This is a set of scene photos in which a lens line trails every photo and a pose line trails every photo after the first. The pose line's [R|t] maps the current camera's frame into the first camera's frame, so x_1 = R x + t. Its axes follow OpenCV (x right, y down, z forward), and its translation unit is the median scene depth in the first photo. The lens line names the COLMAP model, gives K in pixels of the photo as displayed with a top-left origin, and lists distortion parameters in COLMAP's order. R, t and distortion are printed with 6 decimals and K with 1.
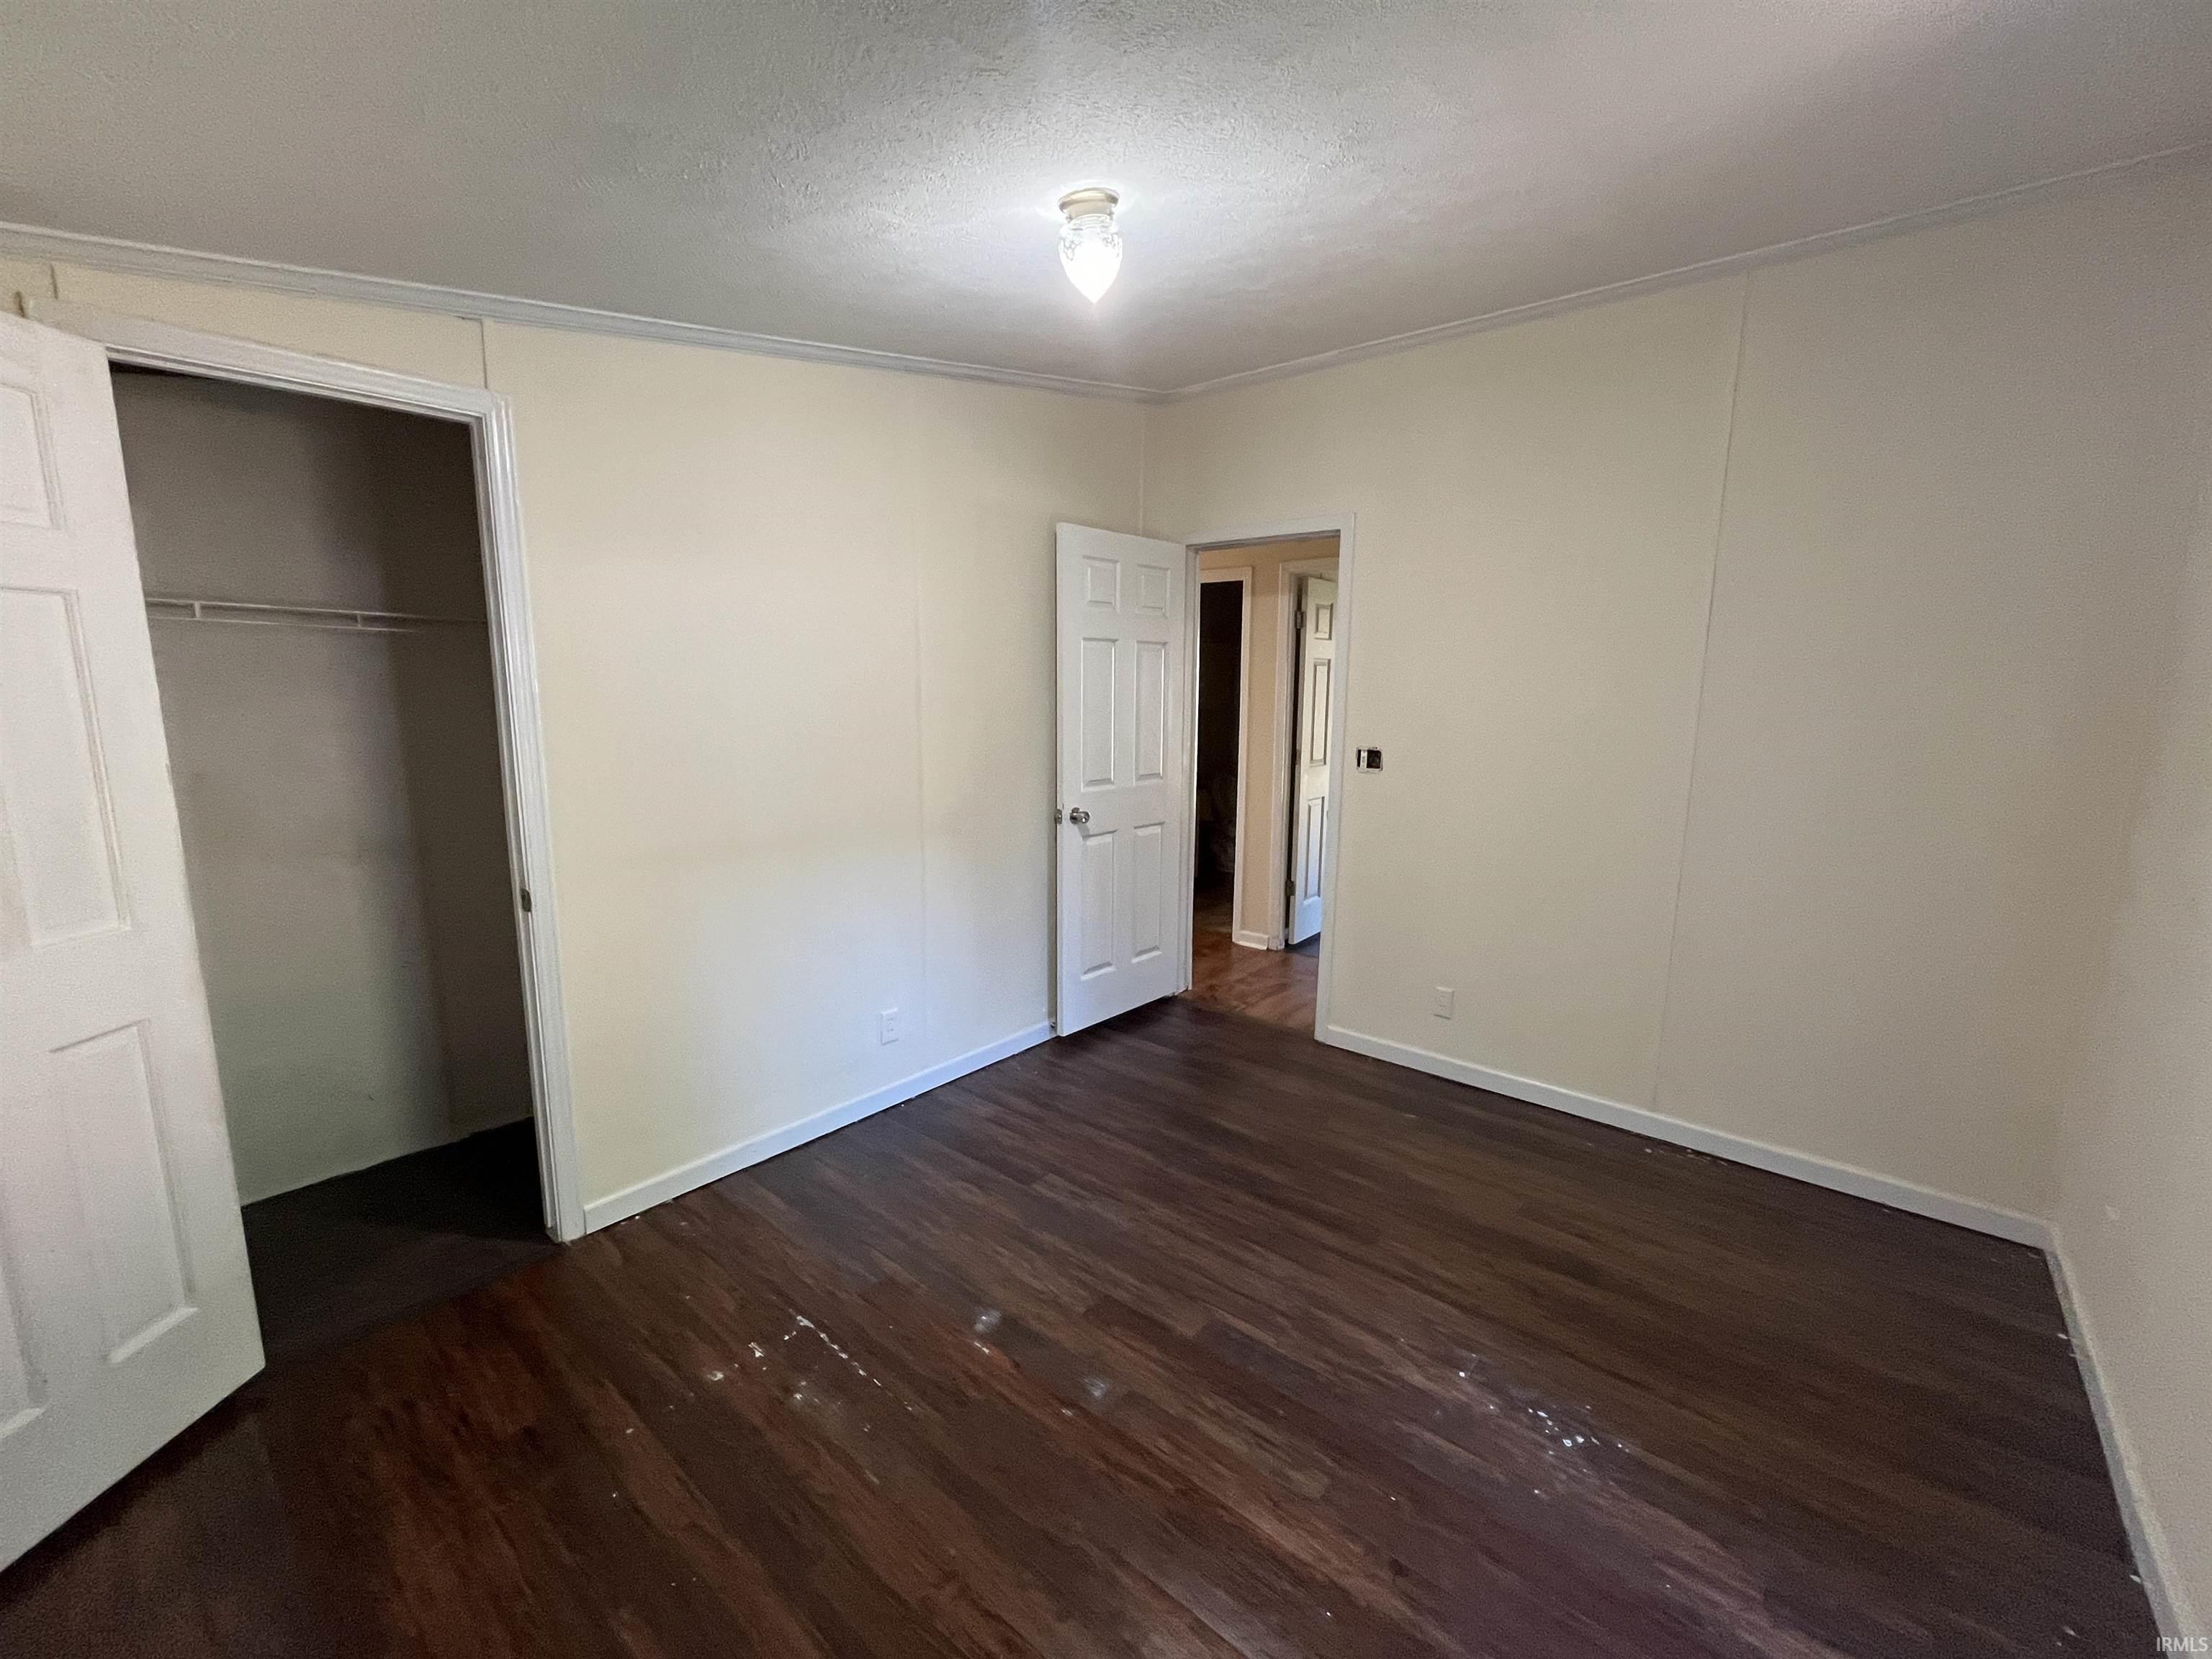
lens RADIAL K [[904.5, 0, 1105.2], [0, 904.5, 822.7], [0, 0, 1]] dist [-0.002610, -0.000147]
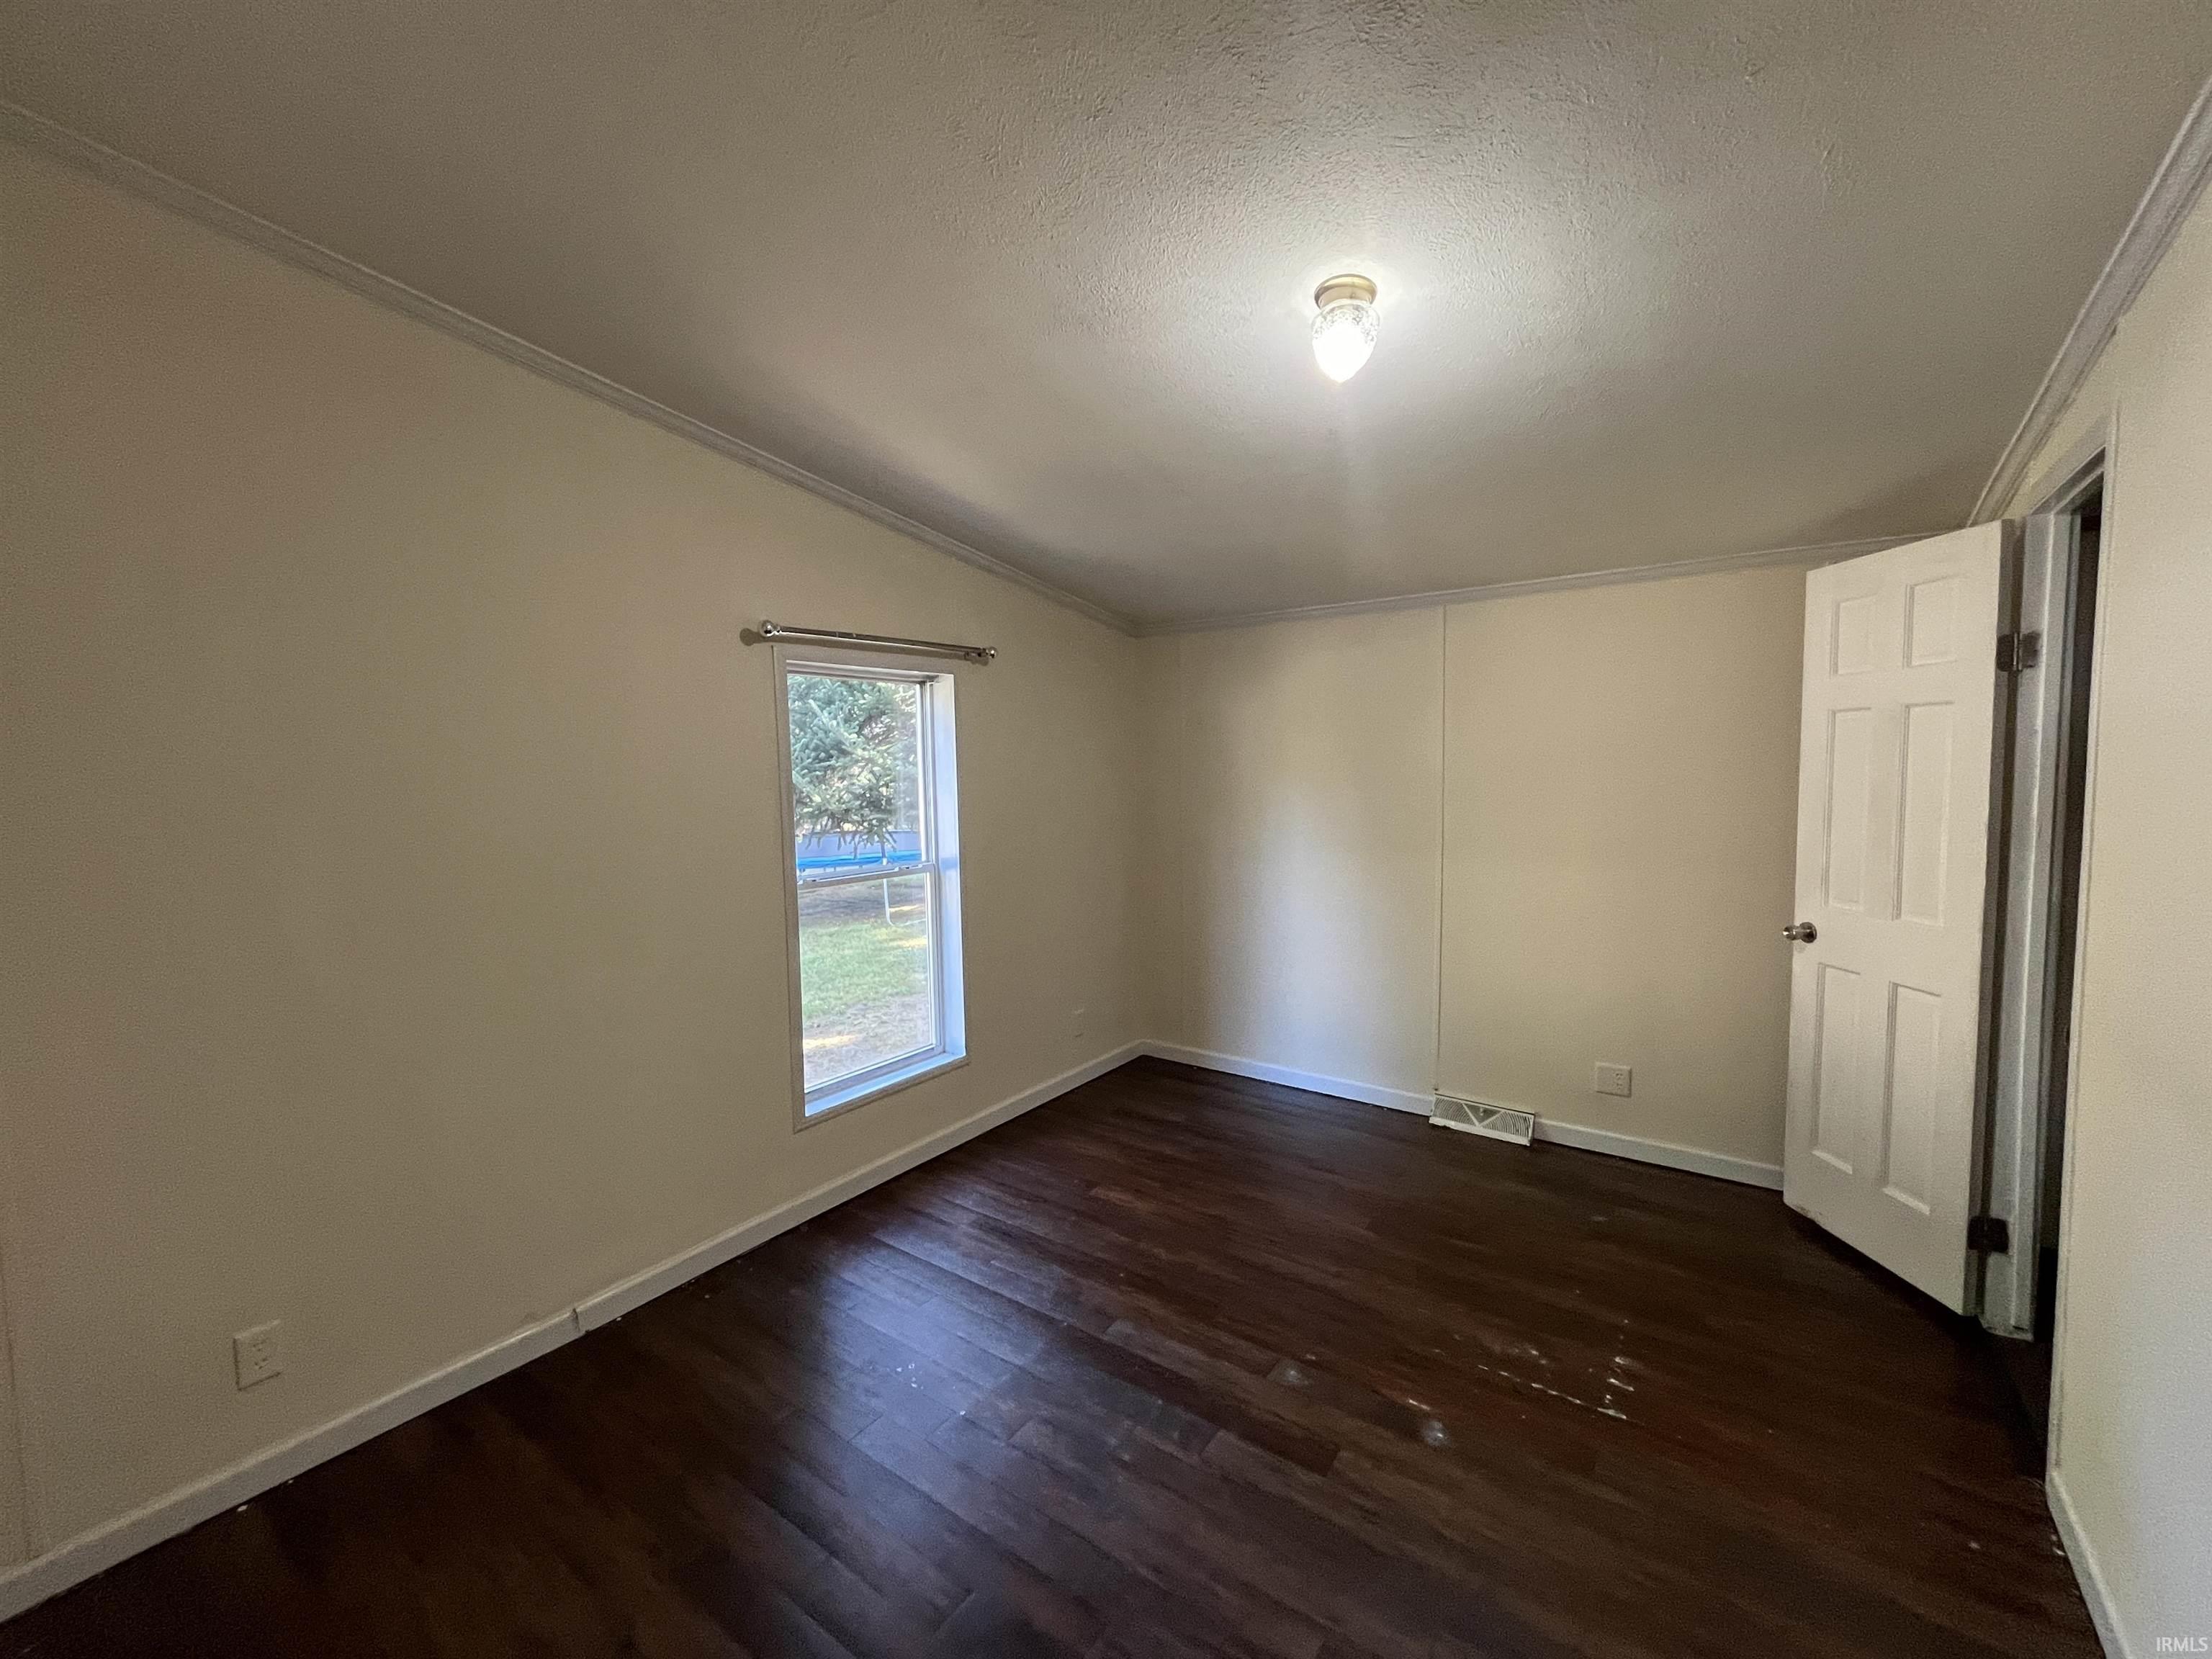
lens RADIAL K [[904.5, 0, 1107.2], [0, 904.5, 821.7], [0, 0, 1]] dist [-0.002610, -0.000147]
pose [[-0.997160, 0.008401, -0.074838, 0.285276], [-0.009706, 0.971134, 0.238337, -0.303709], [0.074680, 0.238386, -0.968295, 1.783638]]
